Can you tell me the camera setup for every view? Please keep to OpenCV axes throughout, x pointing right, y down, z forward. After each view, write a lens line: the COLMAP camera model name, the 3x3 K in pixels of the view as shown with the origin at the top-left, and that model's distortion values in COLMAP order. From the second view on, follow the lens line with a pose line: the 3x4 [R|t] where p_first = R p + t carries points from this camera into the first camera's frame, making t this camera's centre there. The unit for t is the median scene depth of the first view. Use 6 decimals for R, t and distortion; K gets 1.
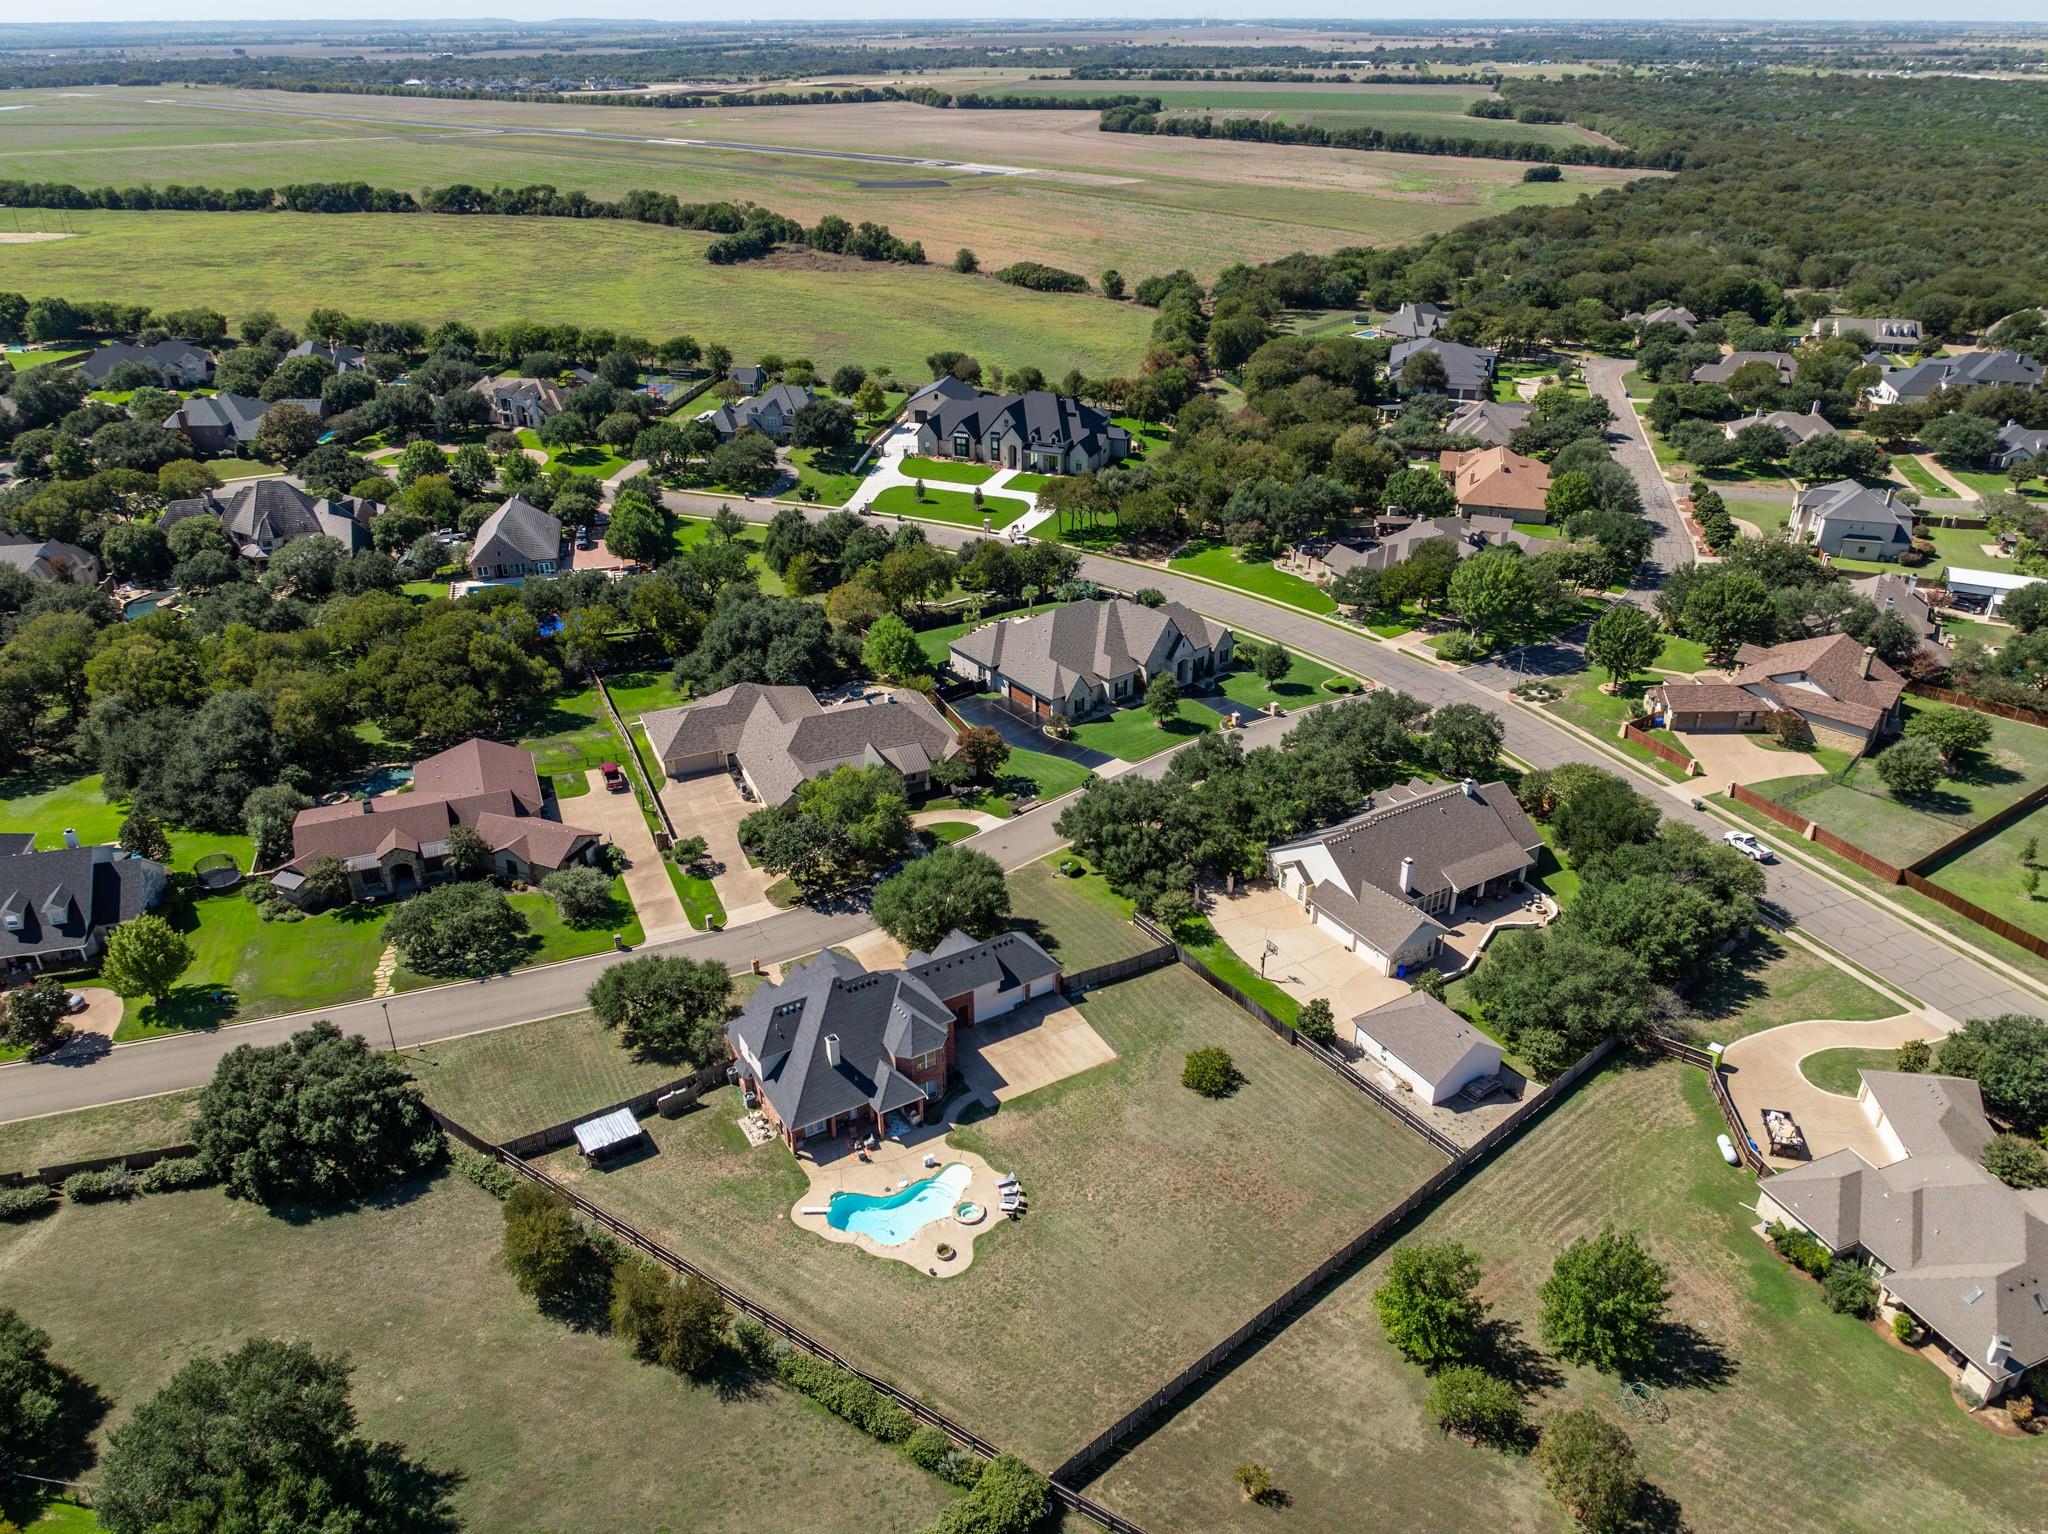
lens RADIAL K [[1435.5, 0, 1026.3], [0, 1435.5, 769.1], [0, 0, 1]] dist [-0.026514, 0.010712]
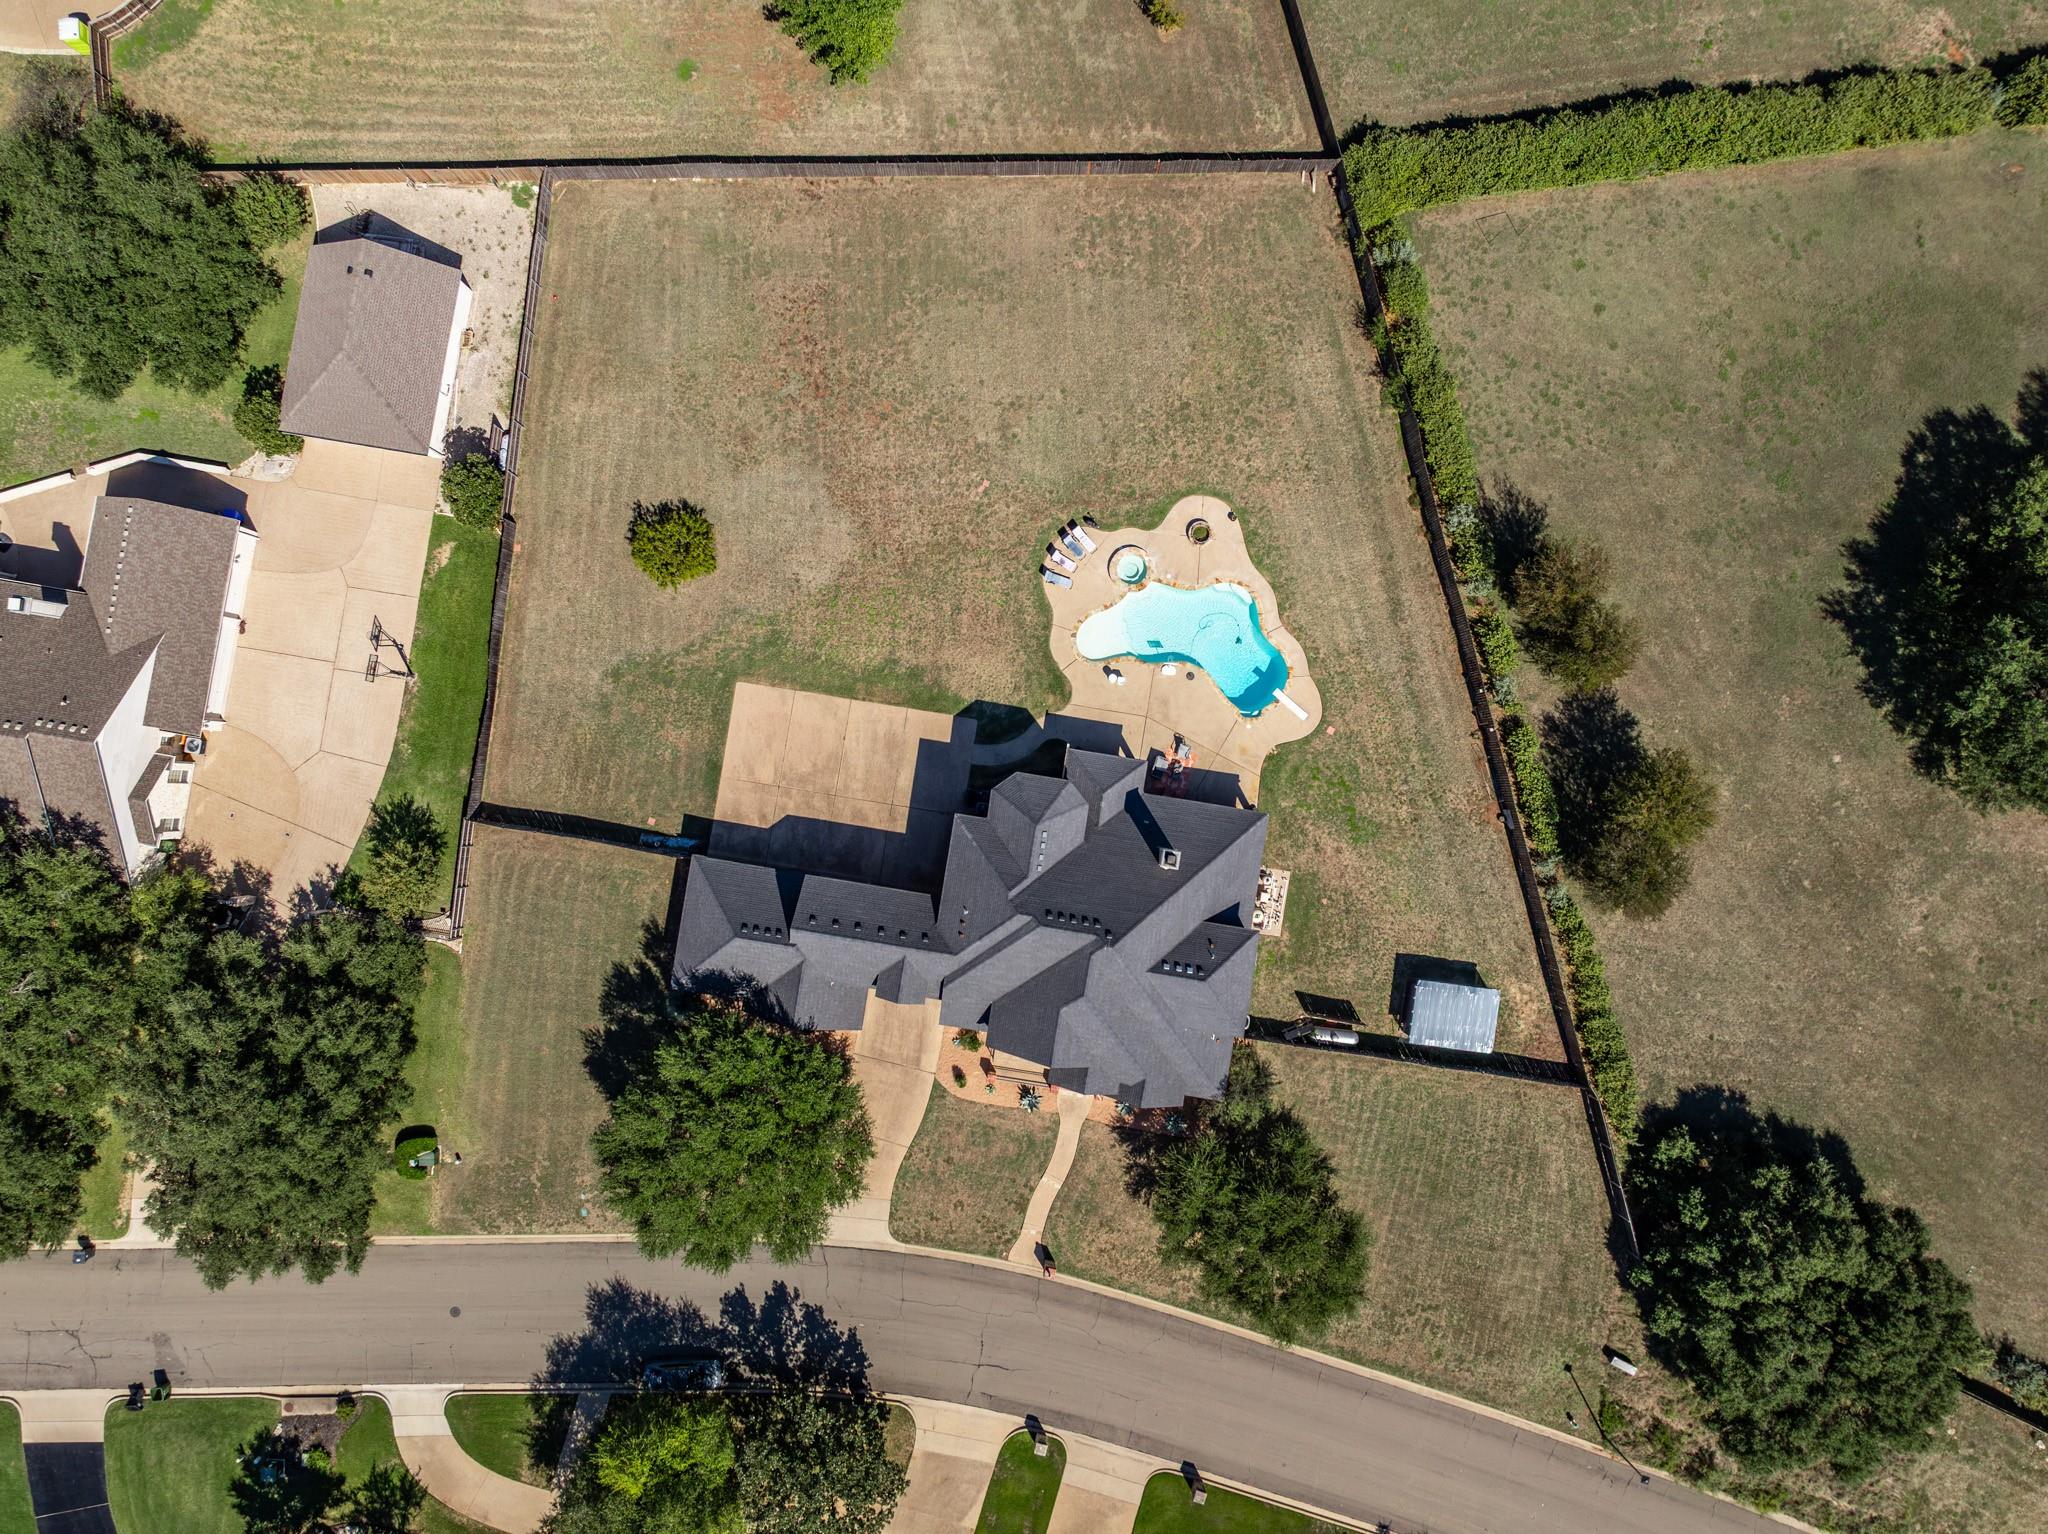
lens RADIAL K [[1435.5, 0, 1020.9], [0, 1435.5, 768.6], [0, 0, 1]] dist [-0.026514, 0.010712]
pose [[-0.761849, -0.647612, 0.013585, -0.067921], [0.301022, -0.335395, 0.892690, -0.367342], [-0.573560, 0.684185, 0.450466, 0.716233]]
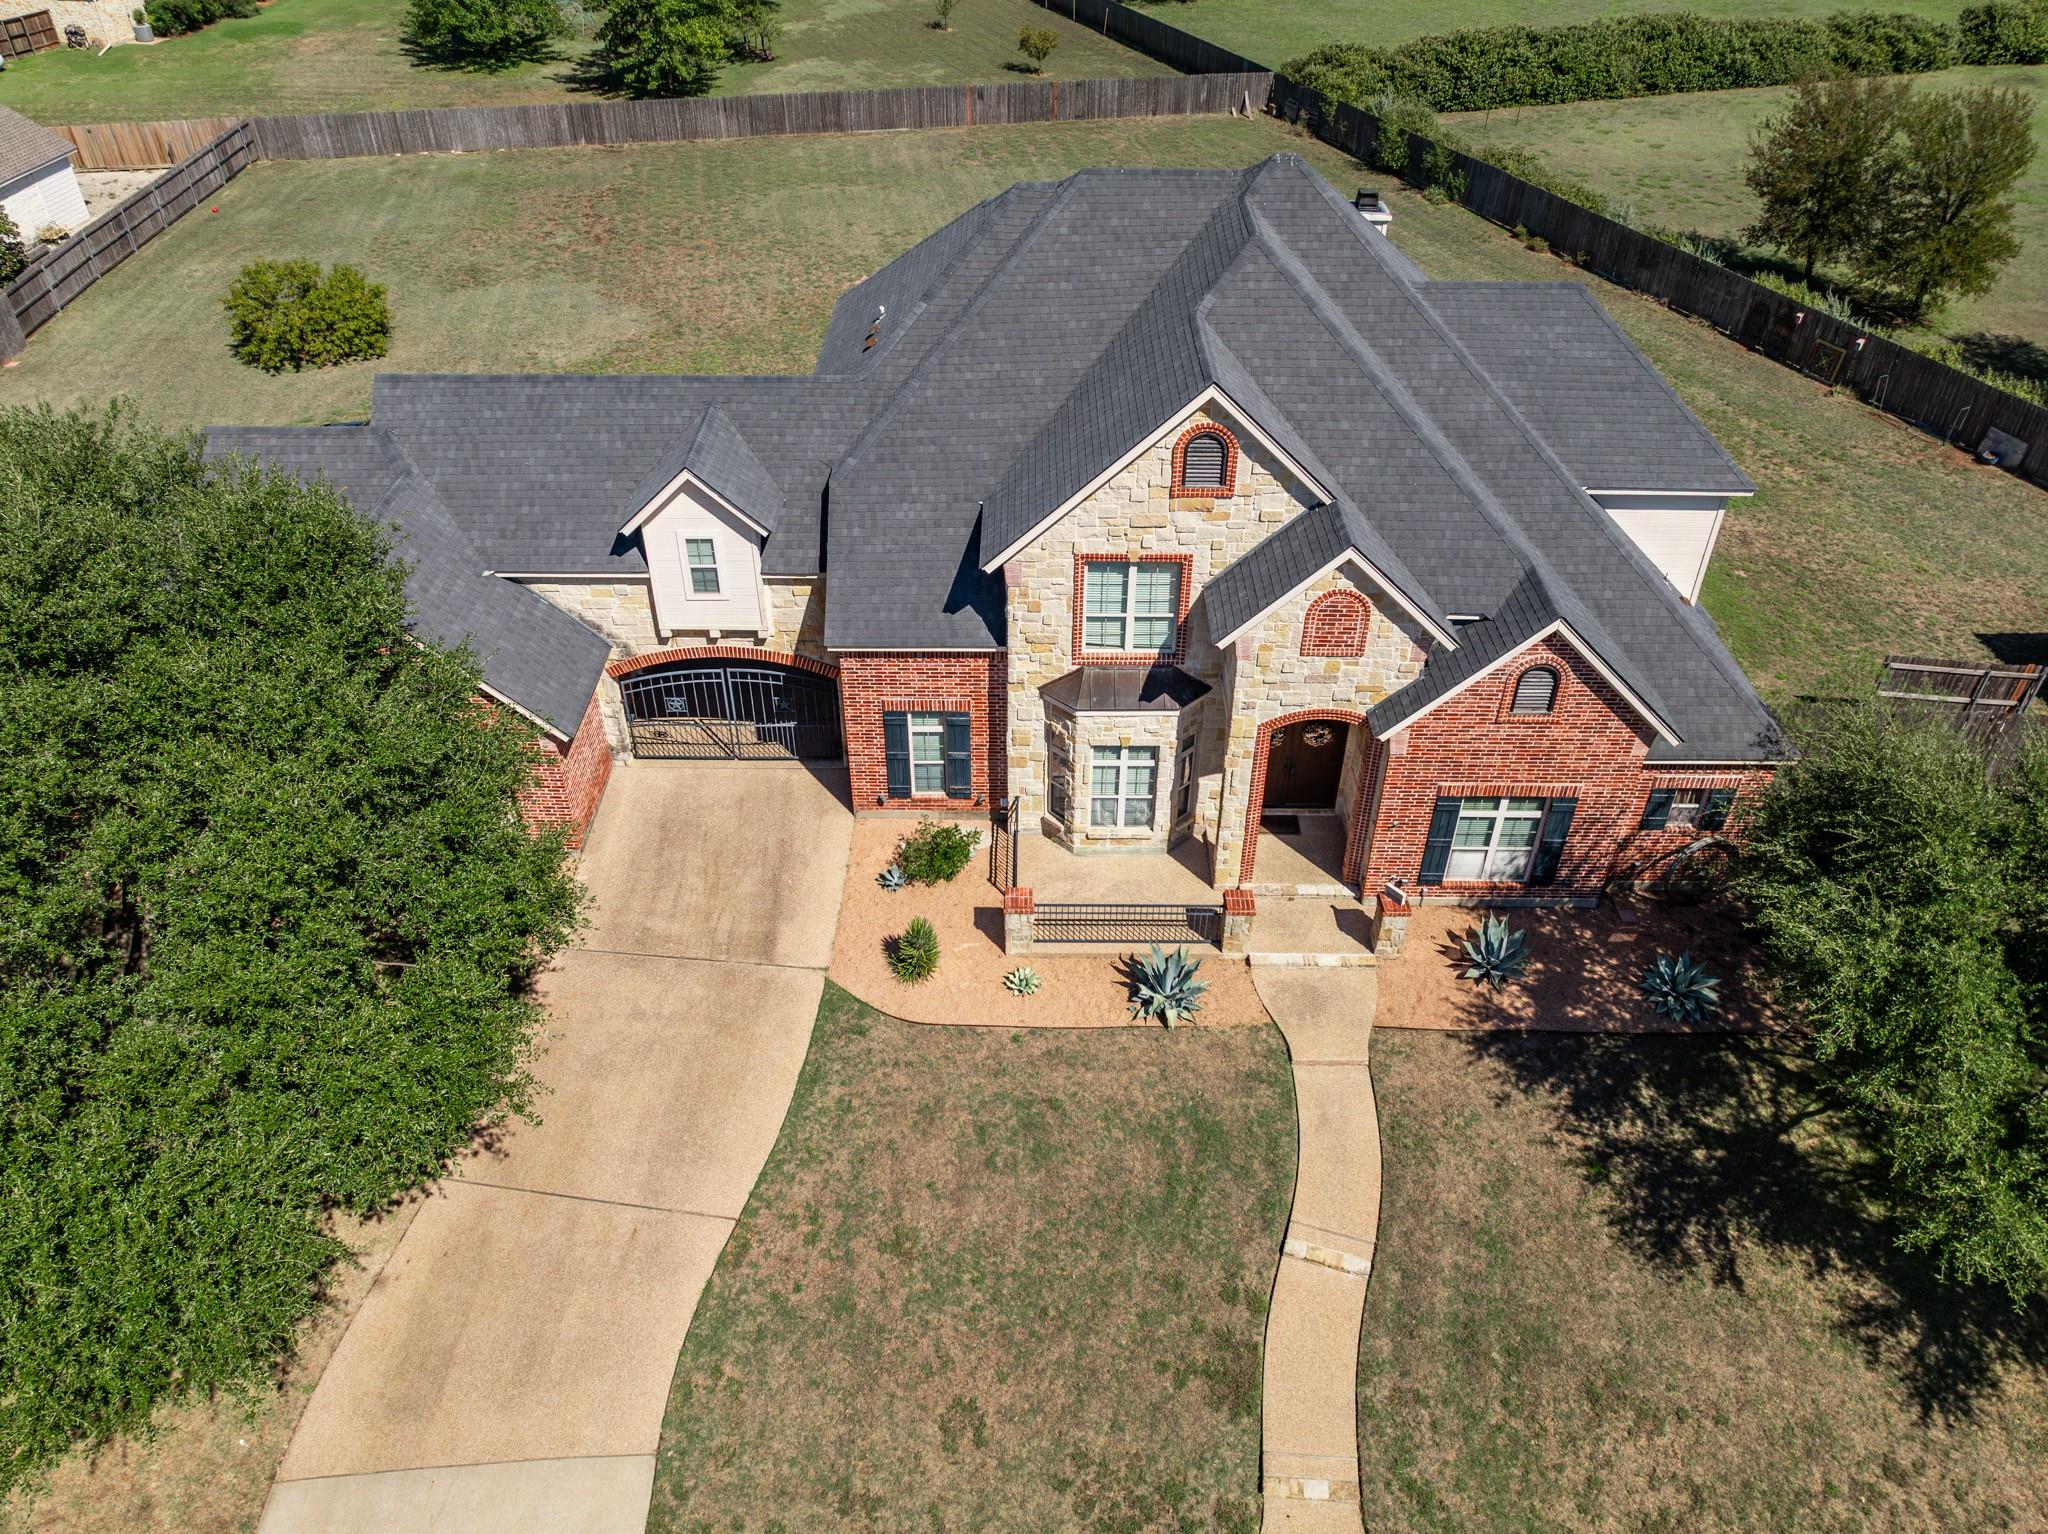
lens RADIAL K [[1435.5, 0, 1032.5], [0, 1435.5, 760.6], [0, 0, 1]] dist [-0.026514, 0.010712]
pose [[-0.854813, -0.322348, 0.406678, -0.216302], [0.233482, 0.460973, 0.856149, 0.000230], [-0.463445, 0.826798, -0.318783, 1.168571]]
